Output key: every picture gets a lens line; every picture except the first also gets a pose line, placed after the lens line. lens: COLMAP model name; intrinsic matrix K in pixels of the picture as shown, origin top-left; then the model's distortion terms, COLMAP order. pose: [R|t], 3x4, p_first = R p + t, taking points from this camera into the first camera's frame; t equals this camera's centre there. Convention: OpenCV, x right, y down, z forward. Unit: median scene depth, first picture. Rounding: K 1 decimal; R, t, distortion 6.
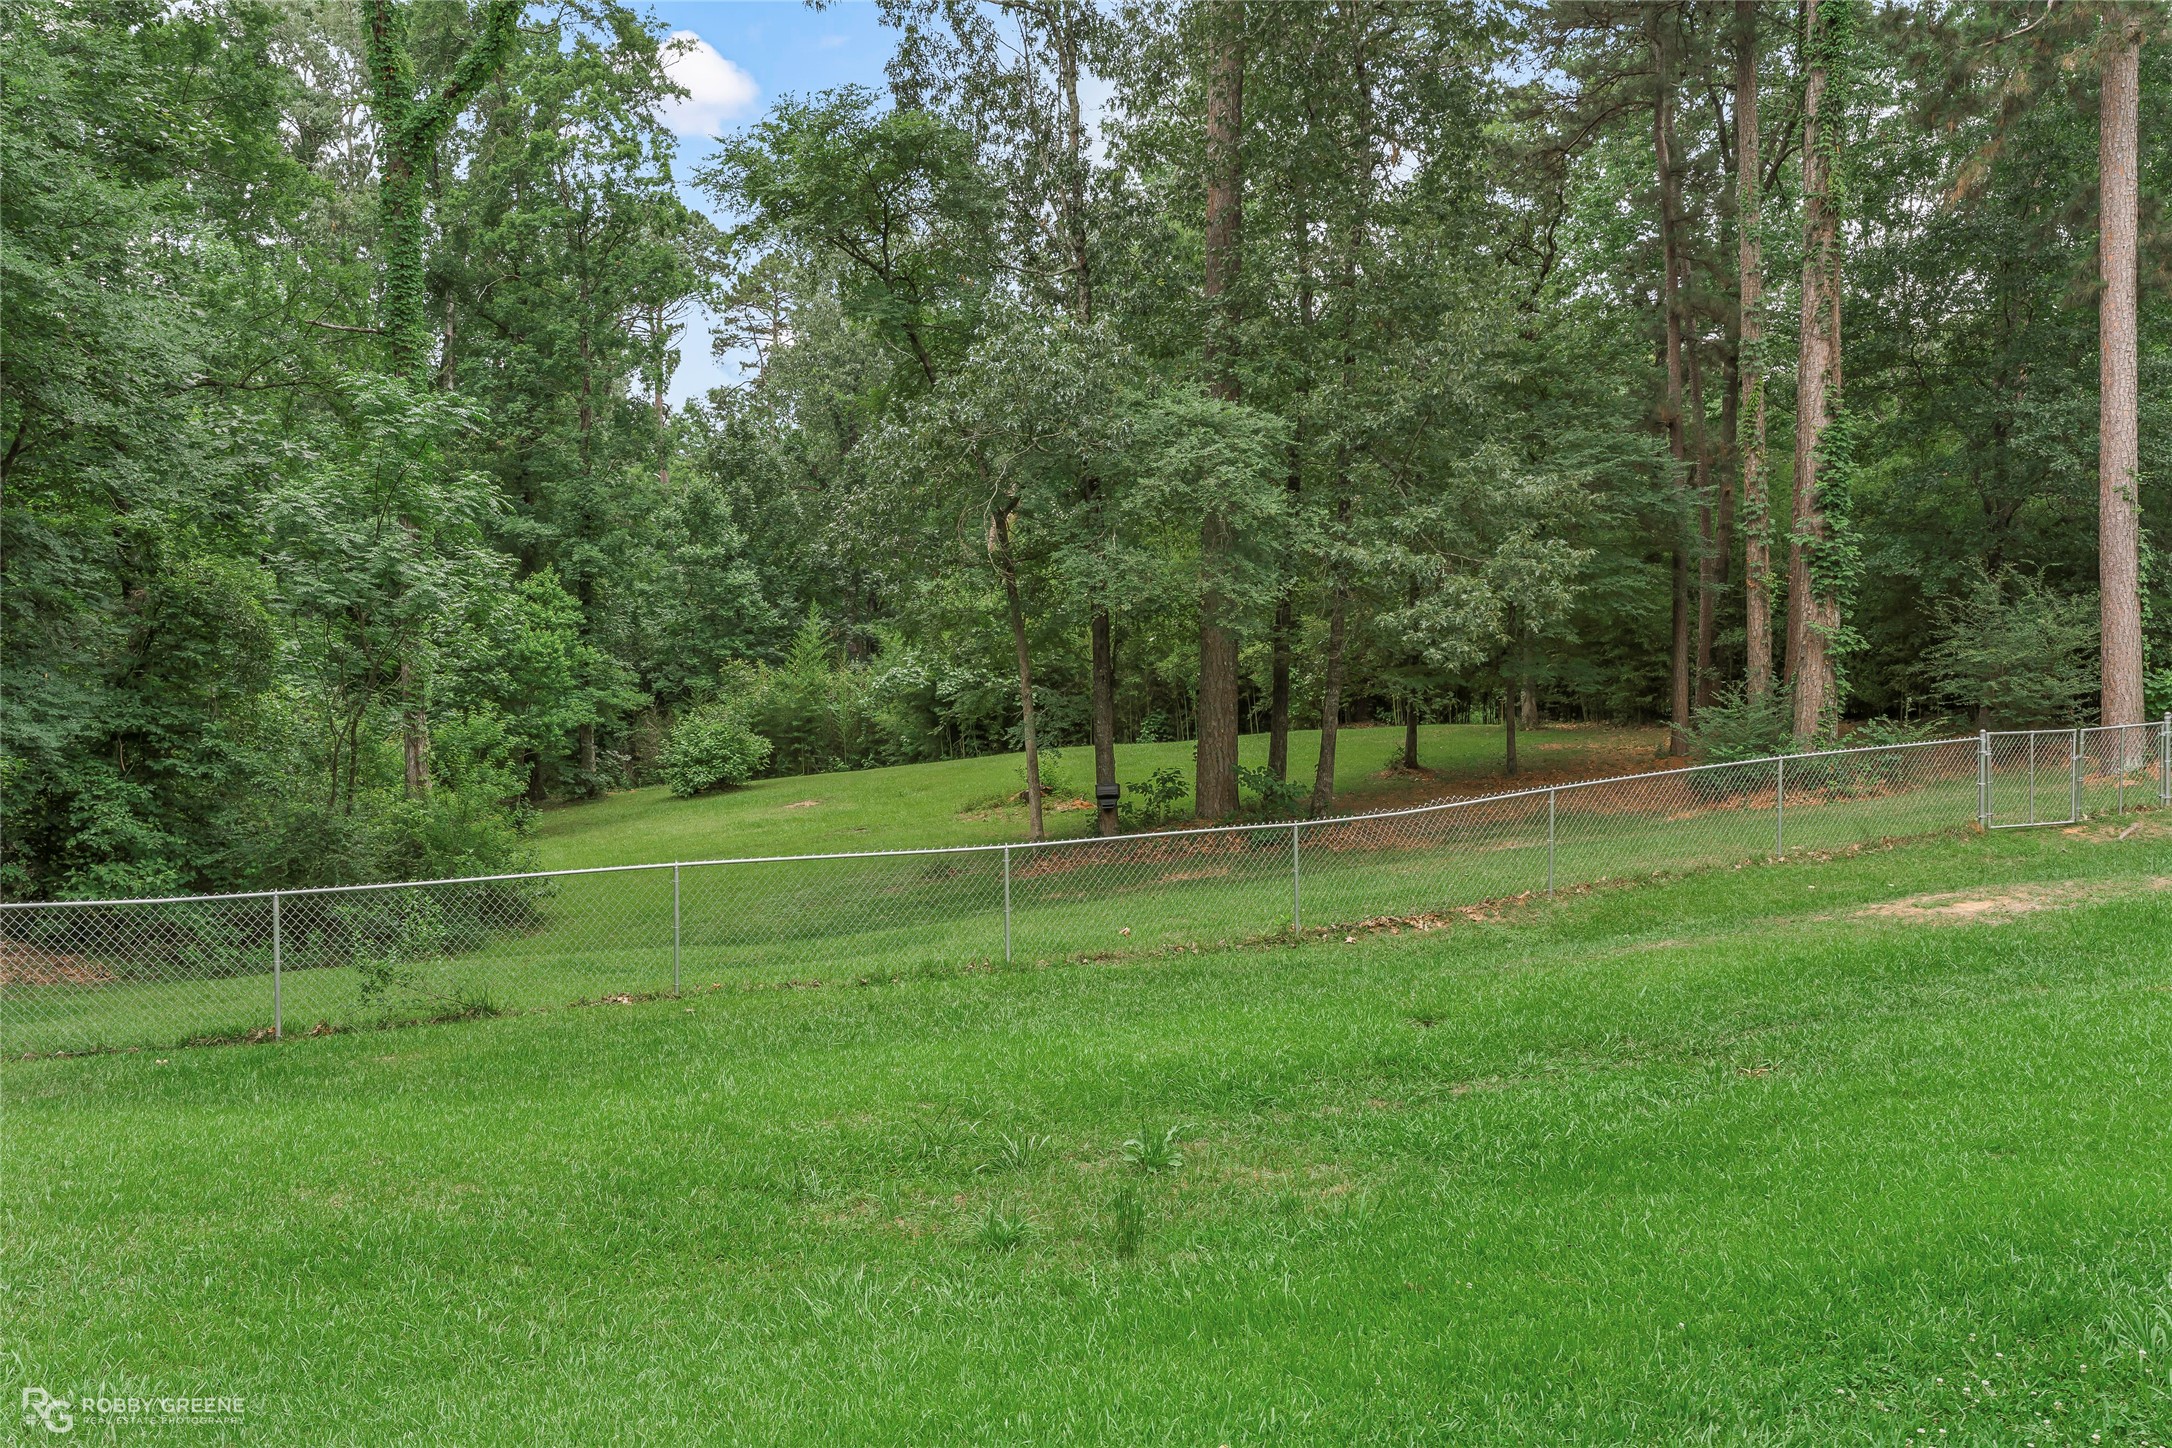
lens RADIAL K [[1822.2, 0, 1085.8], [0, 1822.2, 731.3], [0, 0, 1]] dist [-0.009992, -0.002195]
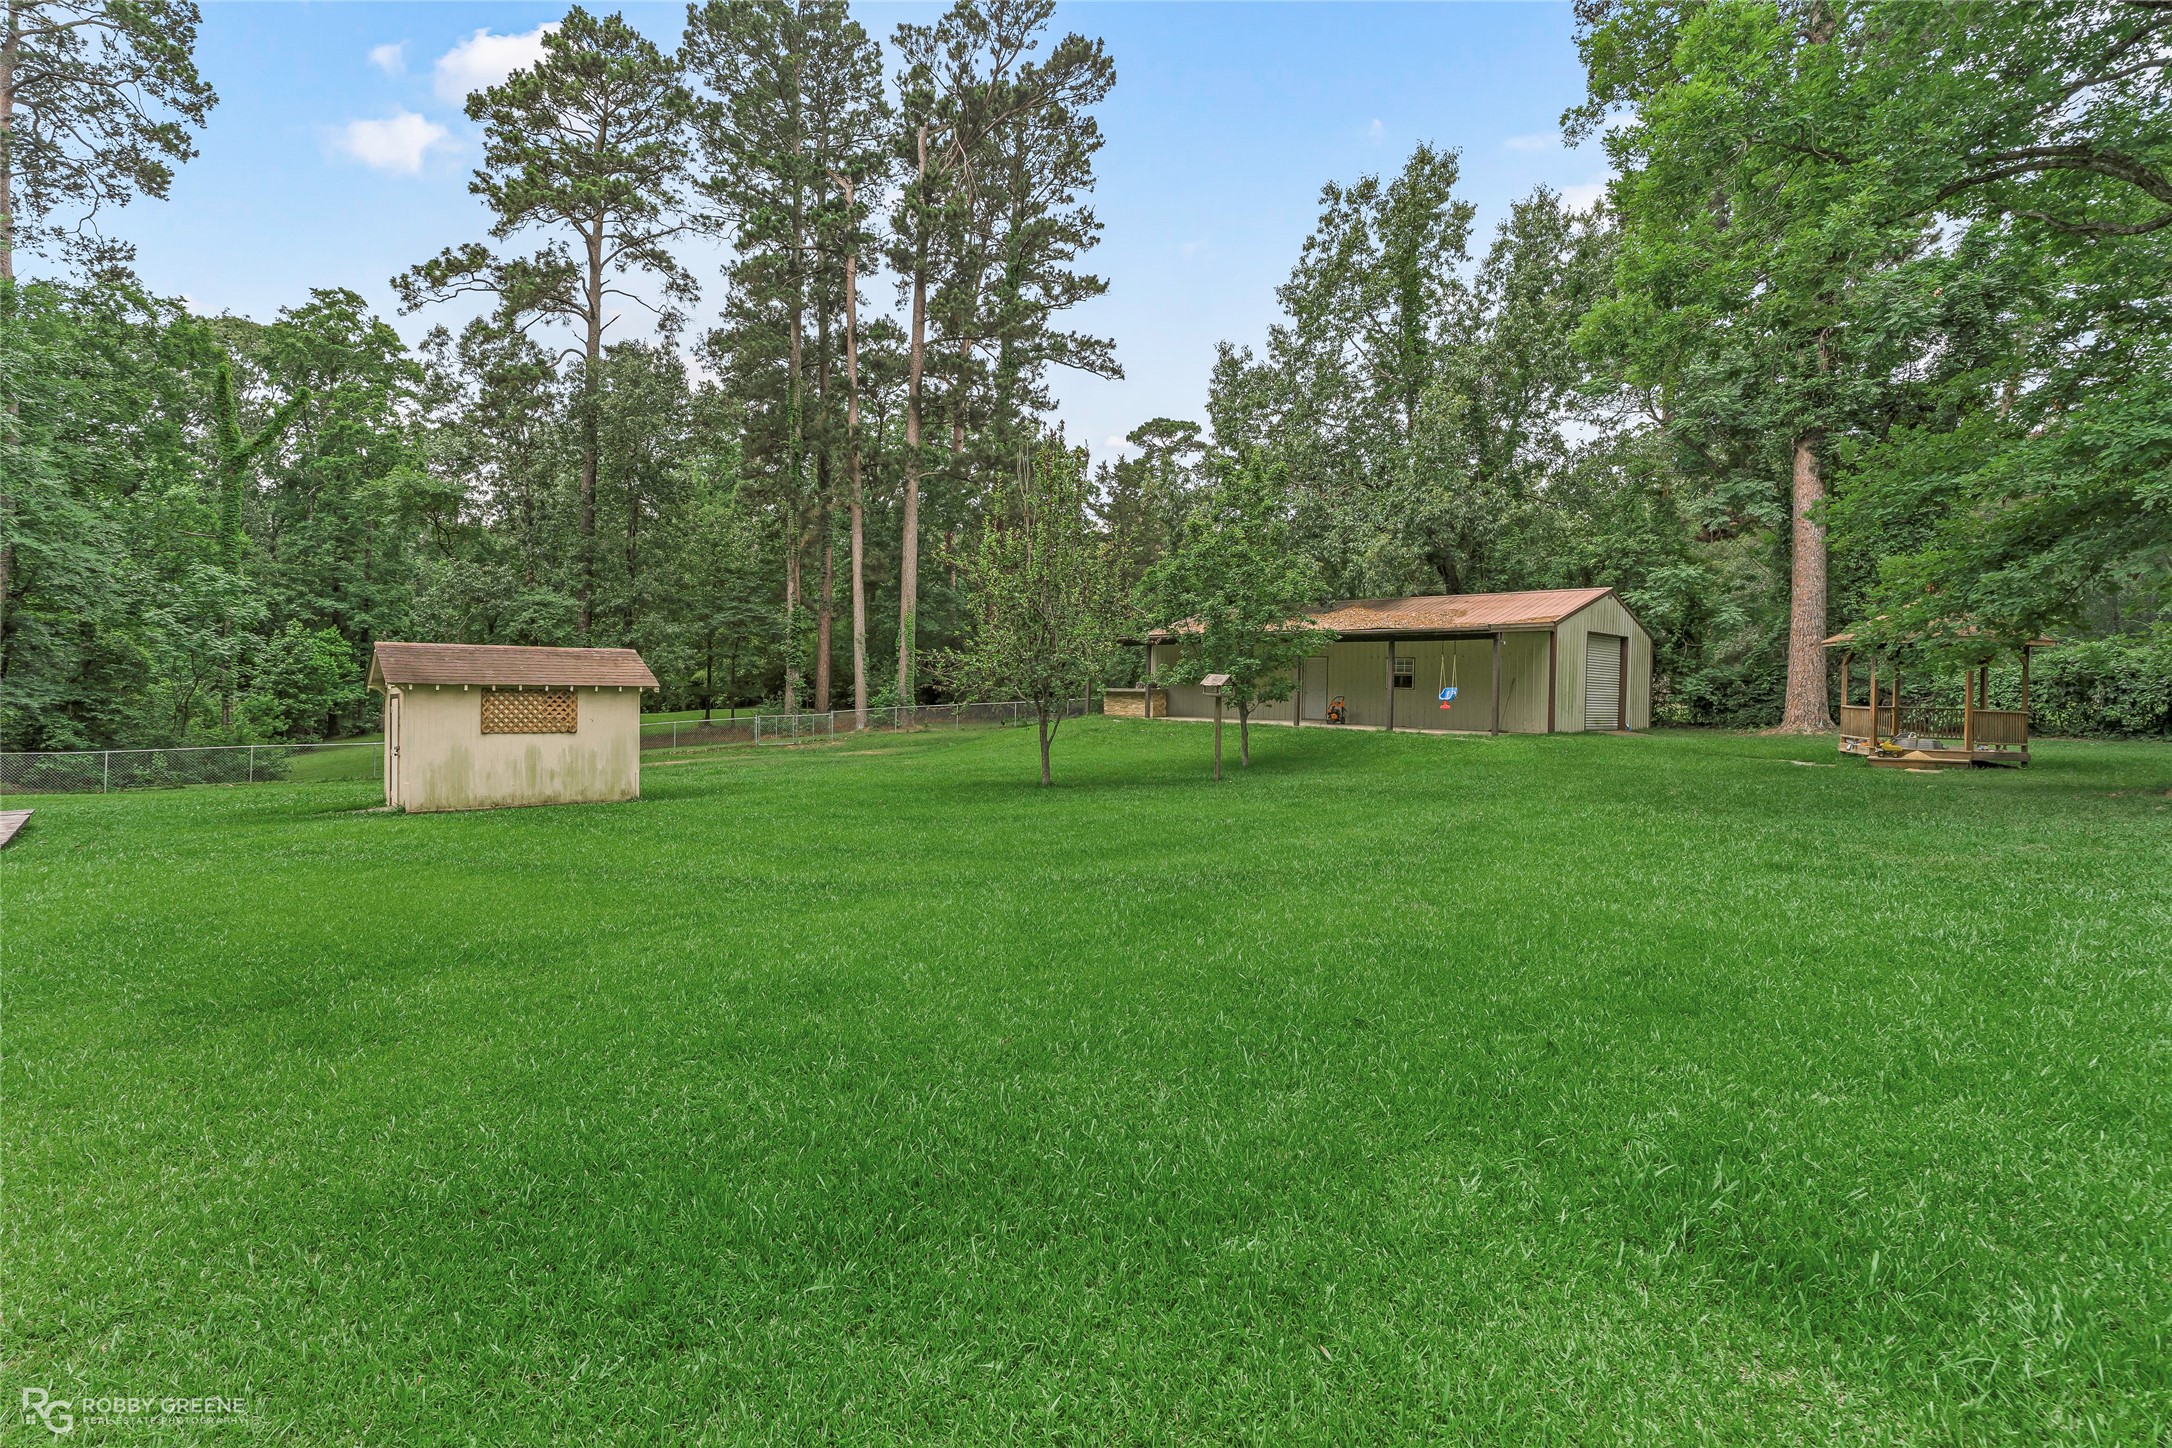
lens RADIAL K [[996.1, 0, 1089.7], [0, 996.1, 707.4], [0, 0, 1]] dist [0.000380, 0.000174]
pose [[0.958483, 0.019117, 0.284508, 0.435225], [-0.019496, 0.999809, -0.001499, -0.017630], [-0.284482, -0.004110, 0.958672, -0.736361]]
